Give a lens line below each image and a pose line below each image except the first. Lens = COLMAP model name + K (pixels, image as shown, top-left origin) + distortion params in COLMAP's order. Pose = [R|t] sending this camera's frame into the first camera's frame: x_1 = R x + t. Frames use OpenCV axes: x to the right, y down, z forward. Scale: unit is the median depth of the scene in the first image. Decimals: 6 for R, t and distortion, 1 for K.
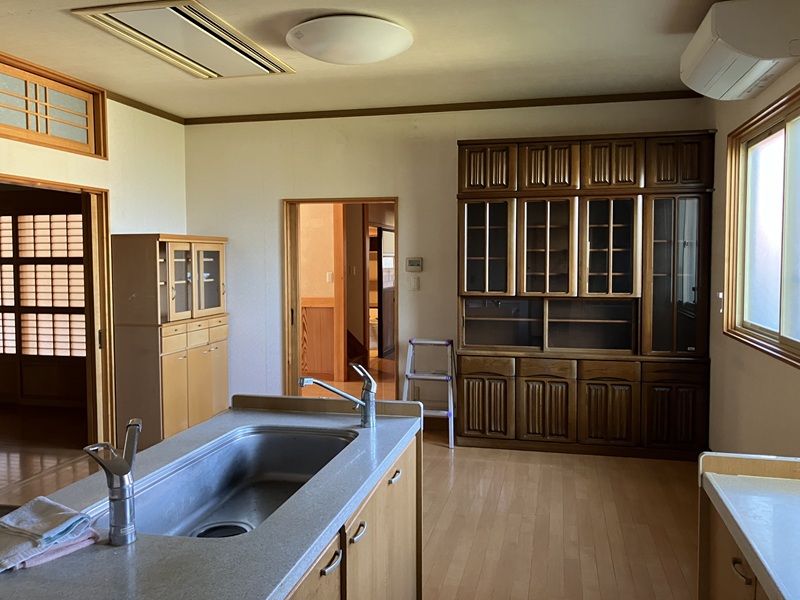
lens RADIAL K [[665.0, 0, 399.8], [0, 665.0, 298.1], [0, 0, 1]] dist [0.019564, -0.016581]
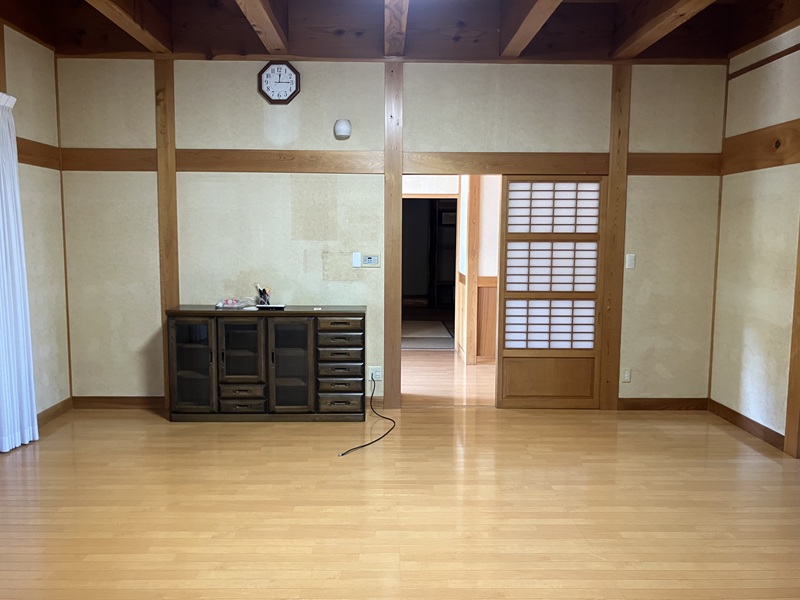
lens RADIAL K [[665.0, 0, 399.8], [0, 665.0, 302.1], [0, 0, 1]] dist [0.019564, -0.016581]
pose [[0.966331, -0.010403, 0.257092, -0.930900], [0.003906, 0.999660, 0.025769, 0.004085], [-0.257273, -0.023897, 0.966043, 0.230796]]
